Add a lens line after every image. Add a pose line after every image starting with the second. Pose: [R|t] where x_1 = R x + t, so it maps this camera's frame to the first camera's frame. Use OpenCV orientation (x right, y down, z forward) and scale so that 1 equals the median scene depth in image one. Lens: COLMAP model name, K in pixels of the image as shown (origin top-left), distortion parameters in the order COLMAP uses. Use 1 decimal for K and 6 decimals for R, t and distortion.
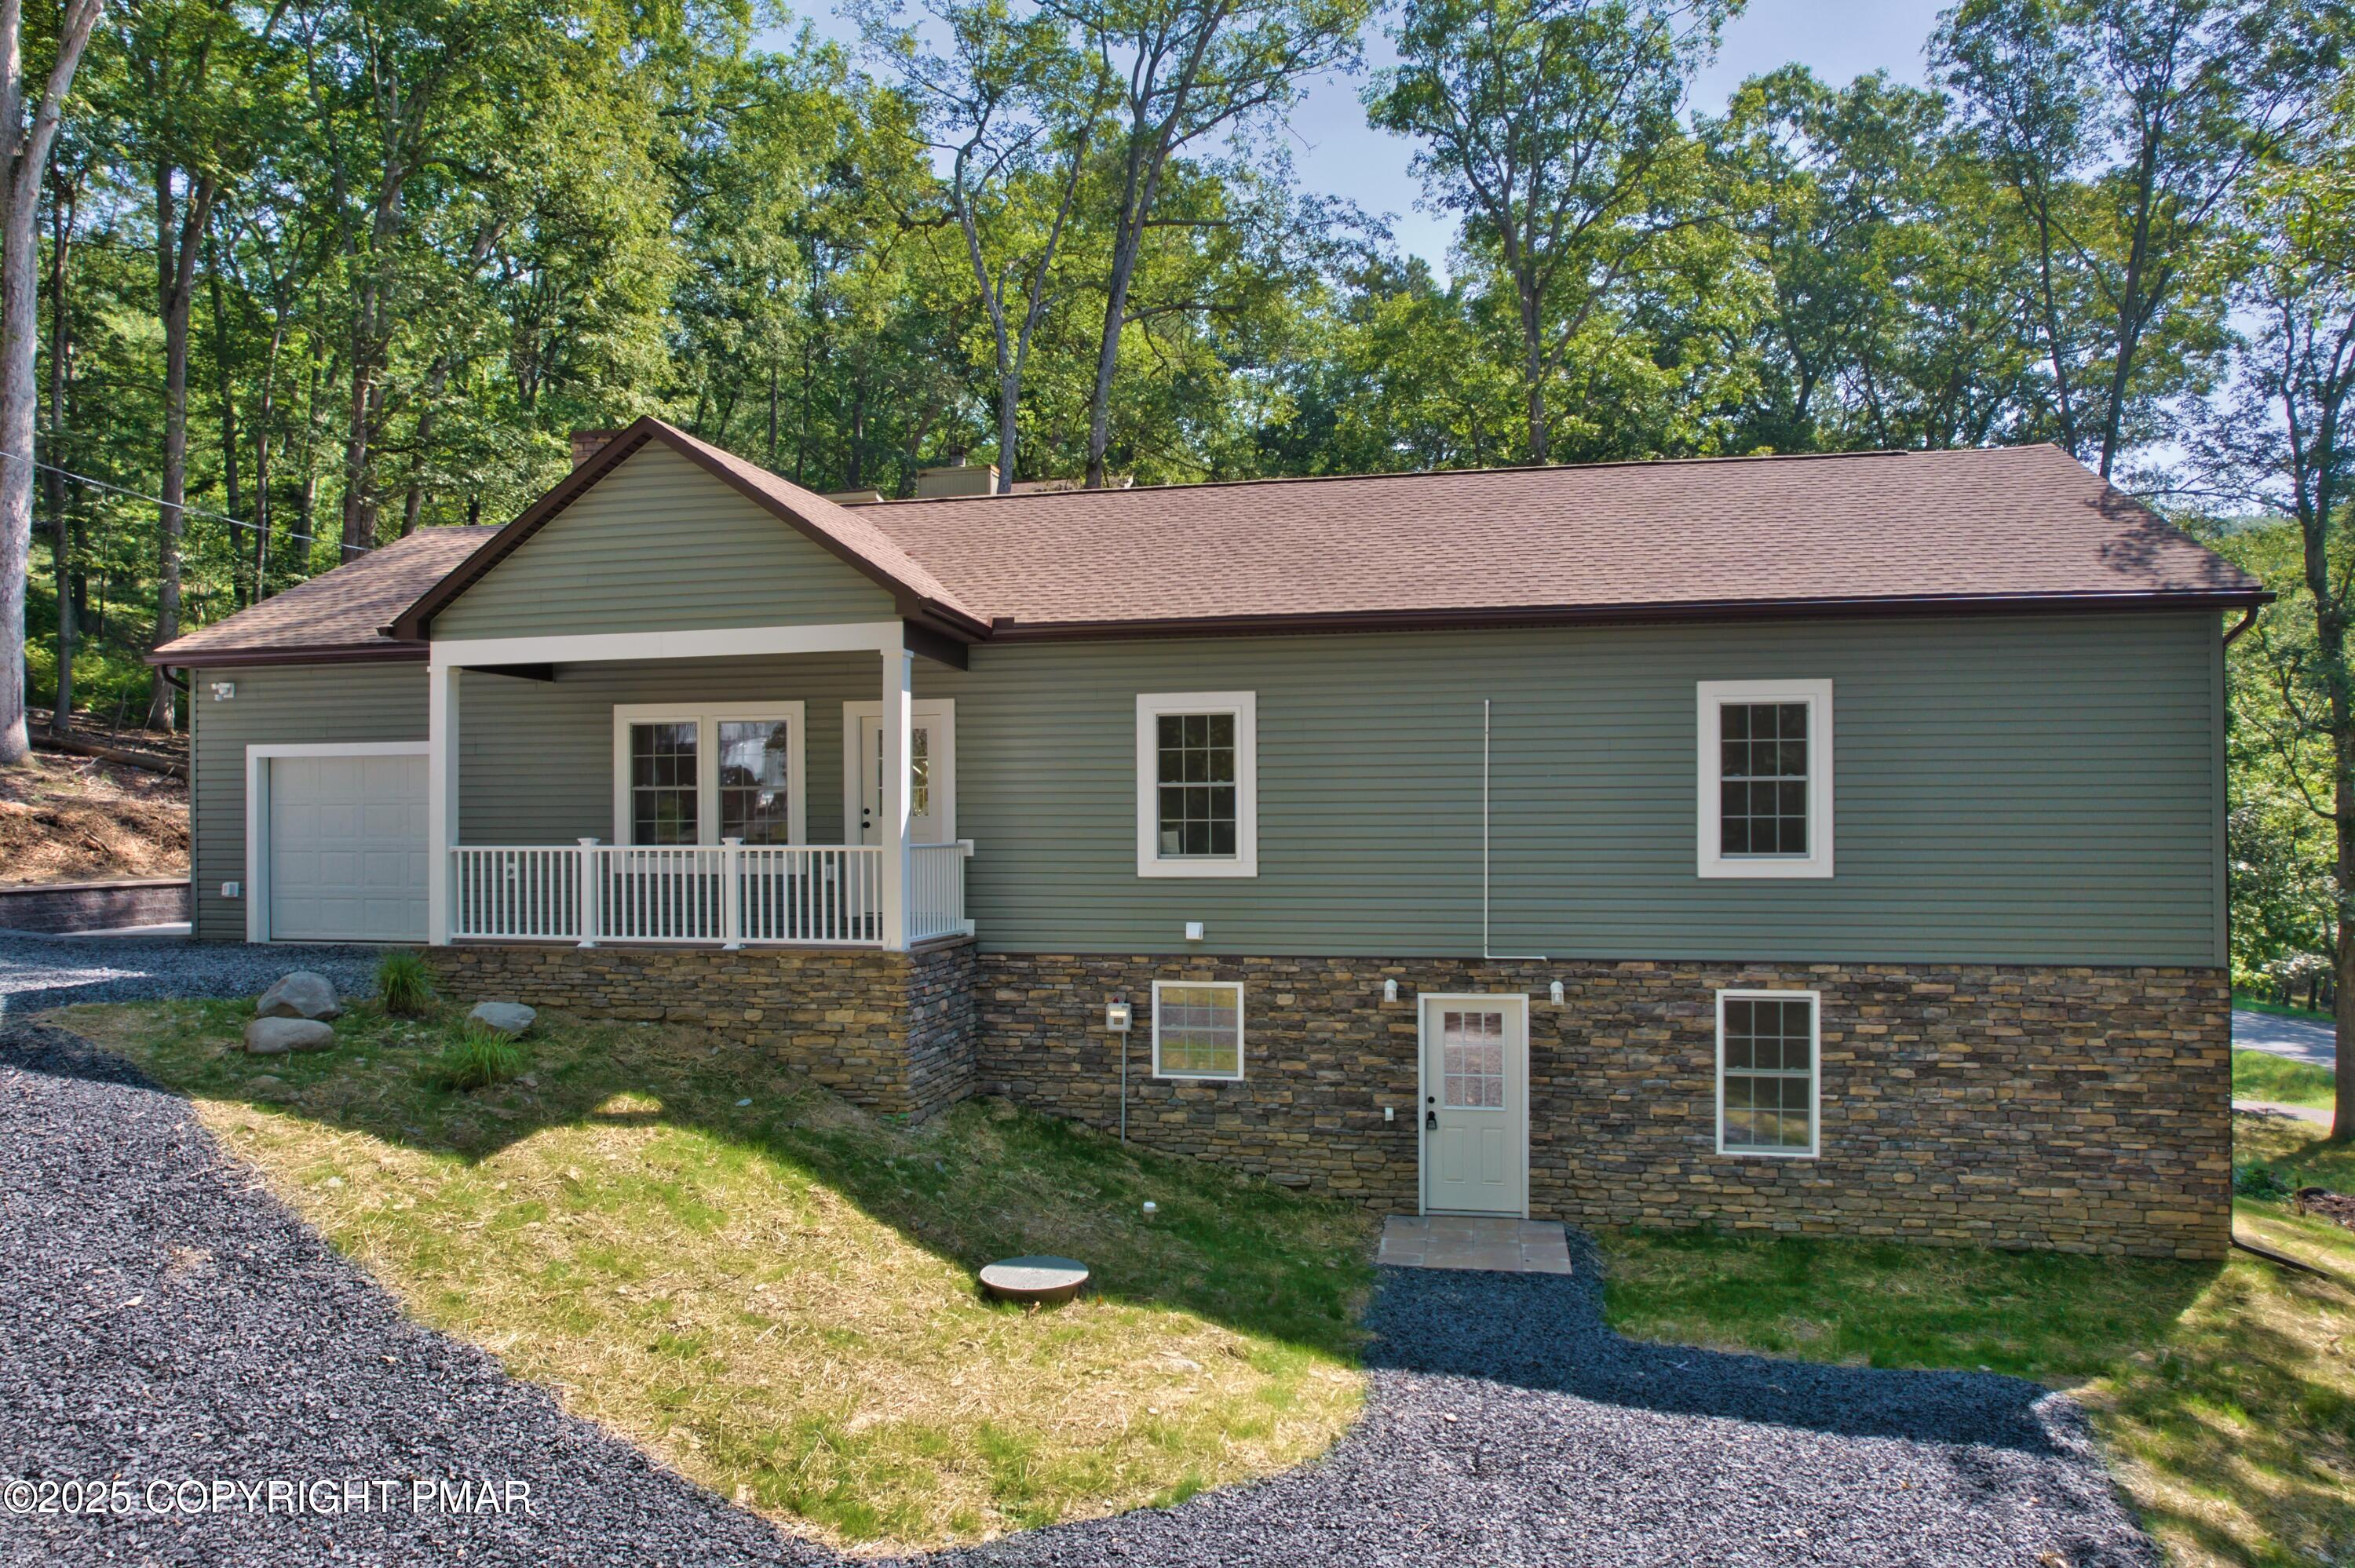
lens RADIAL K [[1491.4, 0, 1175.6], [0, 1491.4, 833.4], [0, 0, 1]] dist [-0.080167, 0.079398]
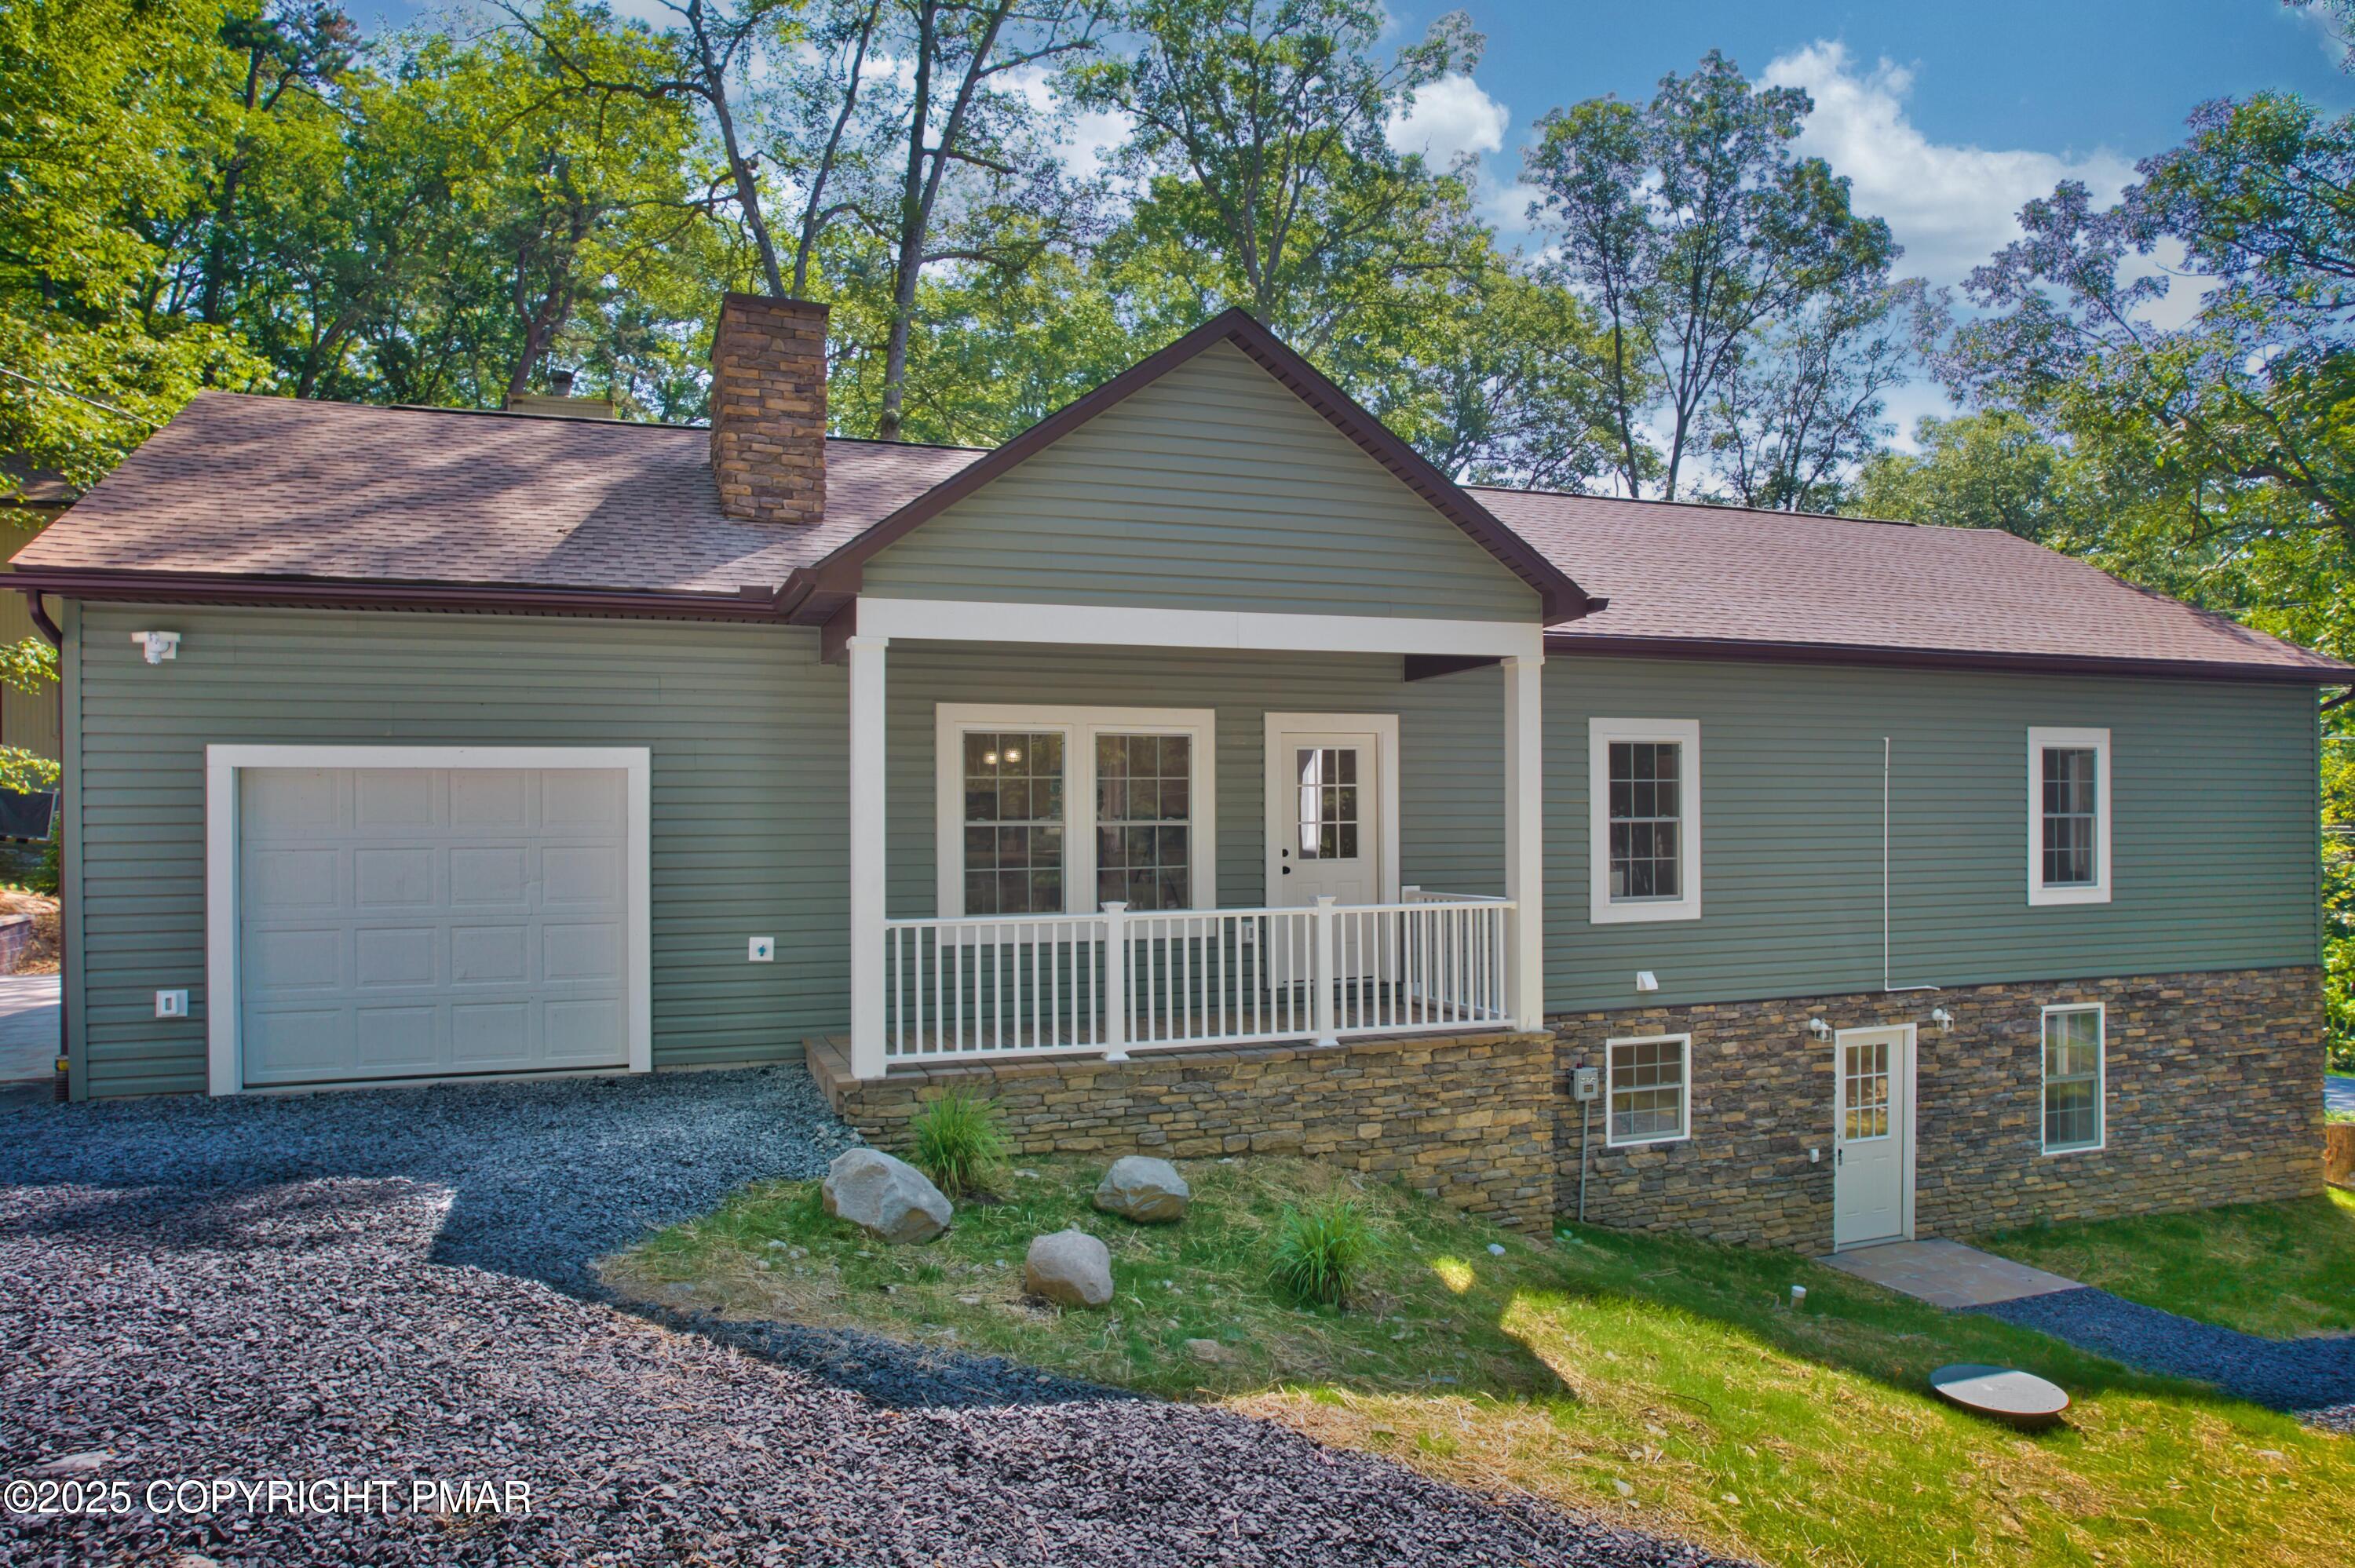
lens RADIAL K [[1517.5, 0, 1185.9], [0, 1517.5, 814.5], [0, 0, 1]] dist [-0.089387, 0.080953]
pose [[0.850550, -0.000243, 0.525894, -0.721772], [0.007483, 0.999904, -0.011641, -0.027948], [-0.525841, 0.013837, 0.850471, 0.371317]]
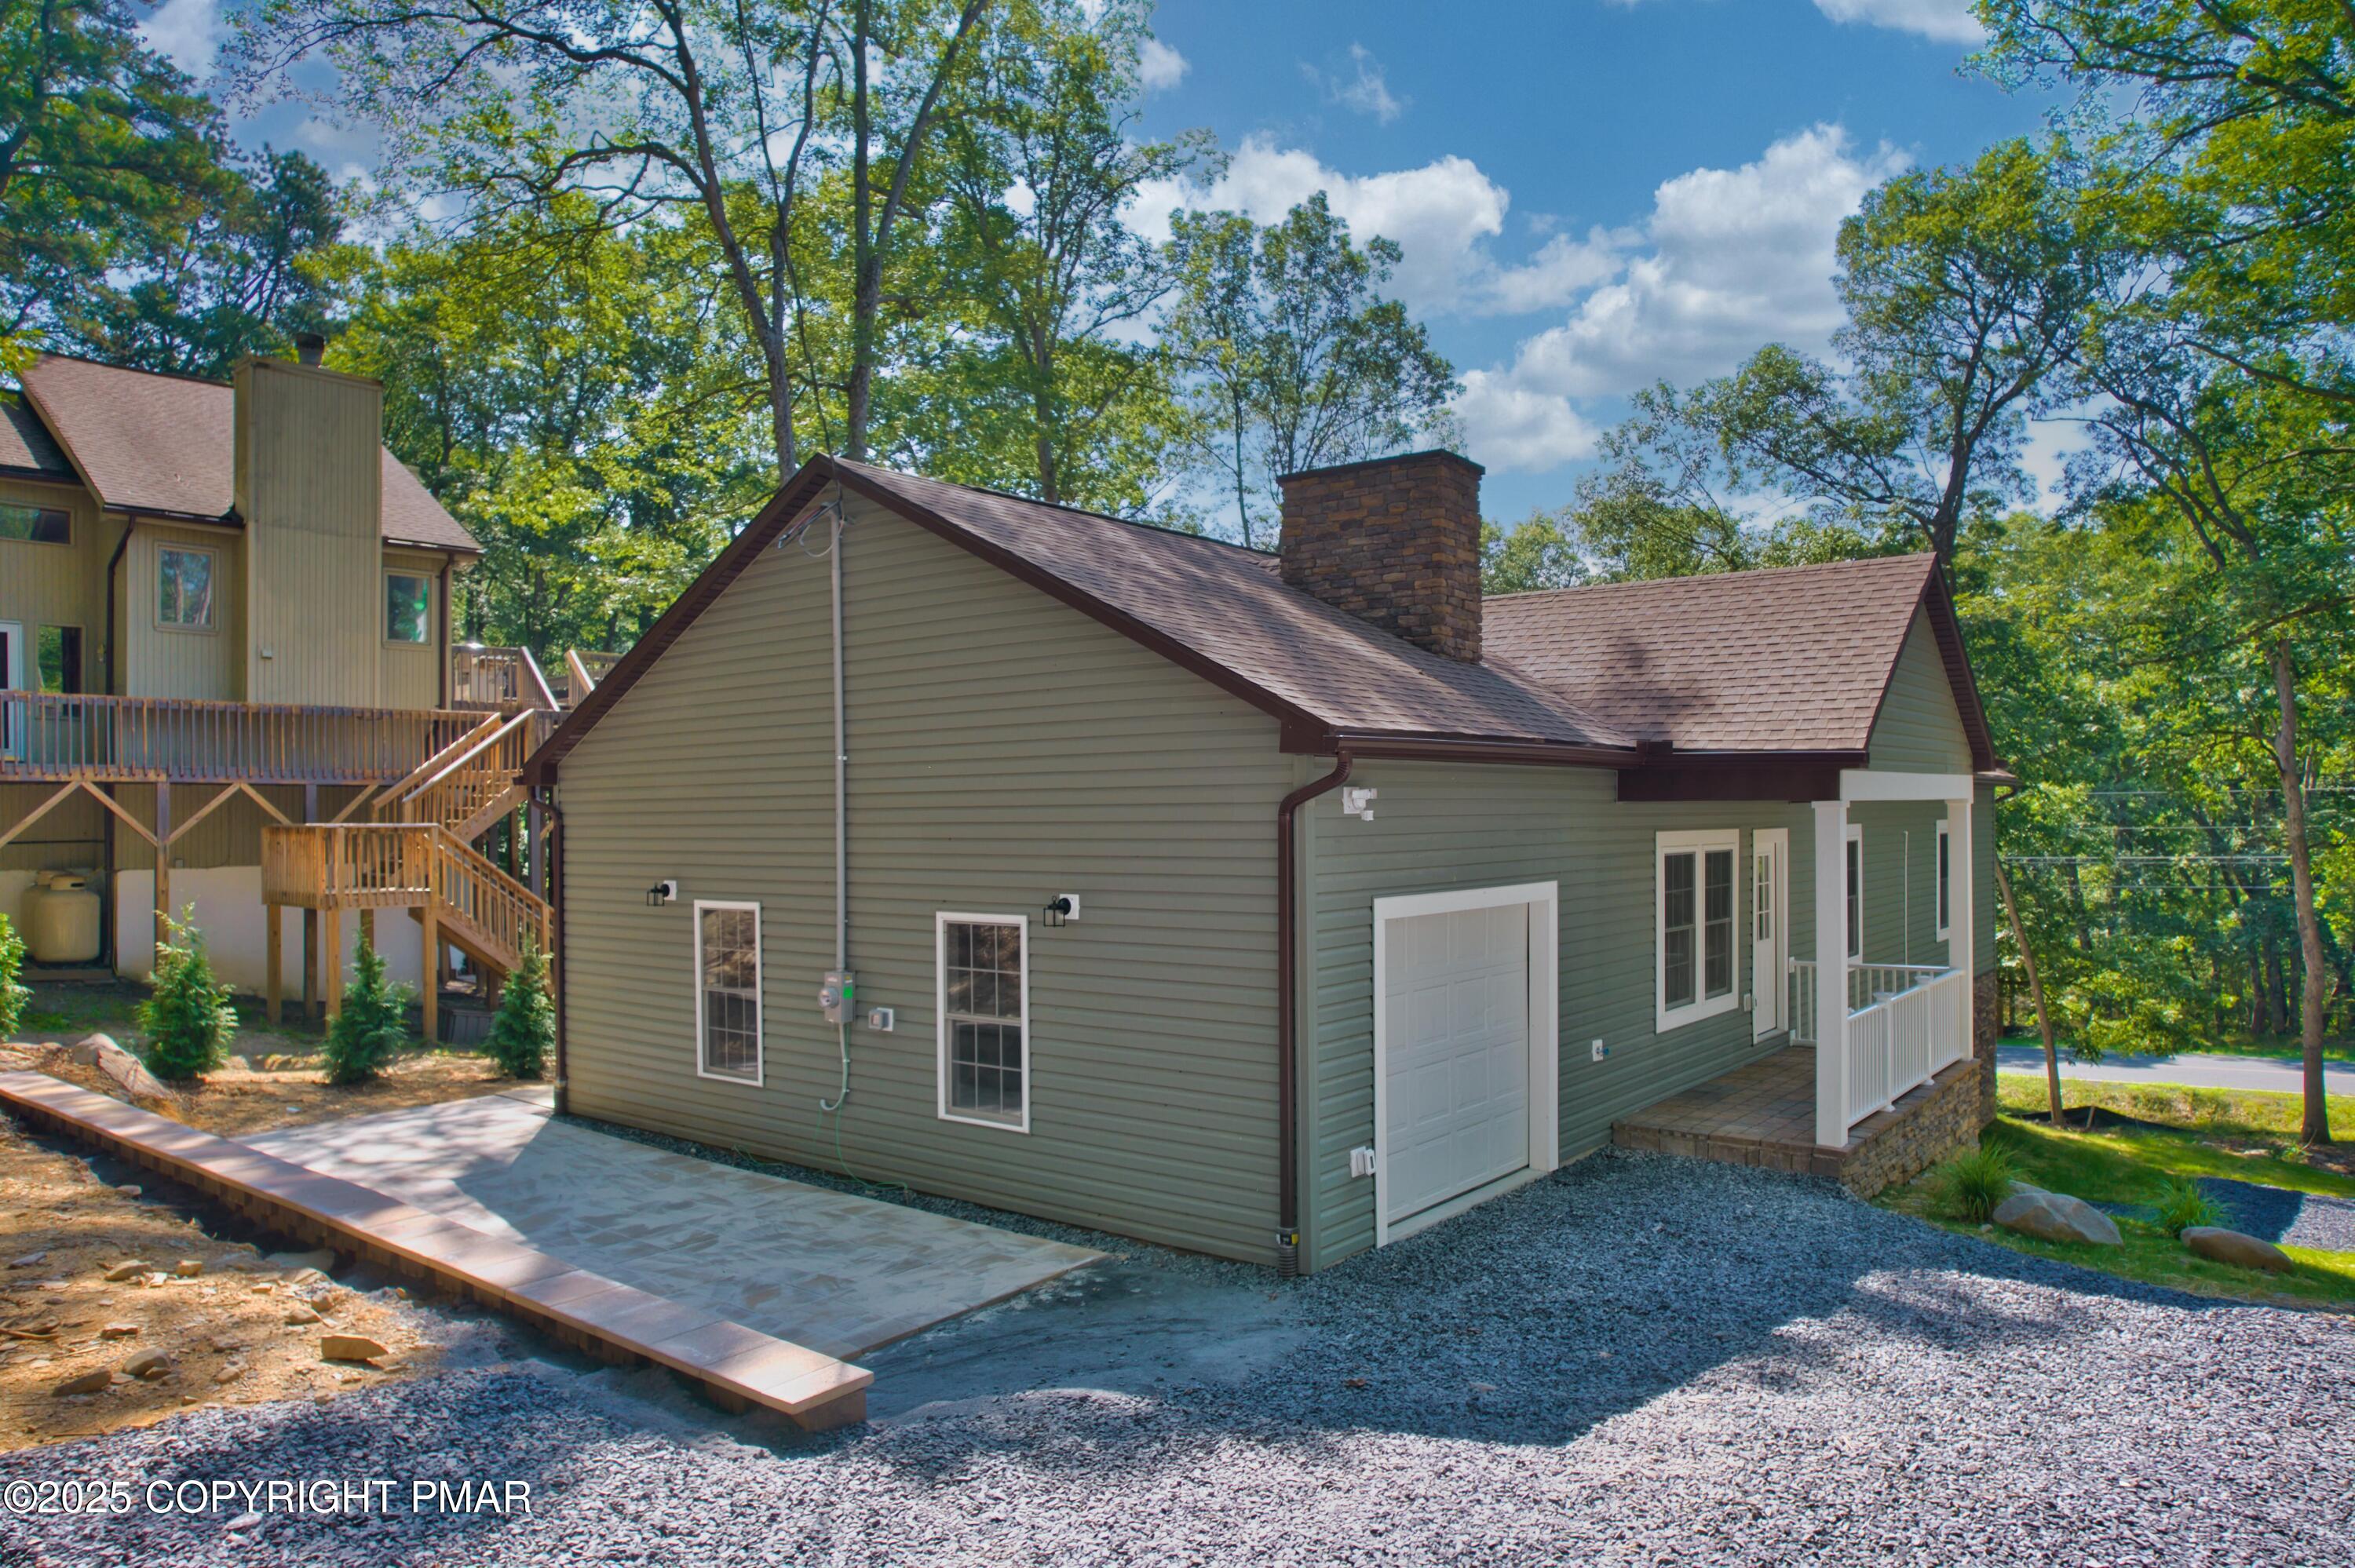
lens RADIAL K [[1517.5, 0, 1185.9], [0, 1517.5, 814.5], [0, 0, 1]] dist [-0.089387, 0.080953]
pose [[0.459100, -0.001560, 0.888383, -1.388152], [0.016494, 0.999841, -0.006768, -0.105060], [-0.888232, 0.017761, 0.459052, 0.932821]]
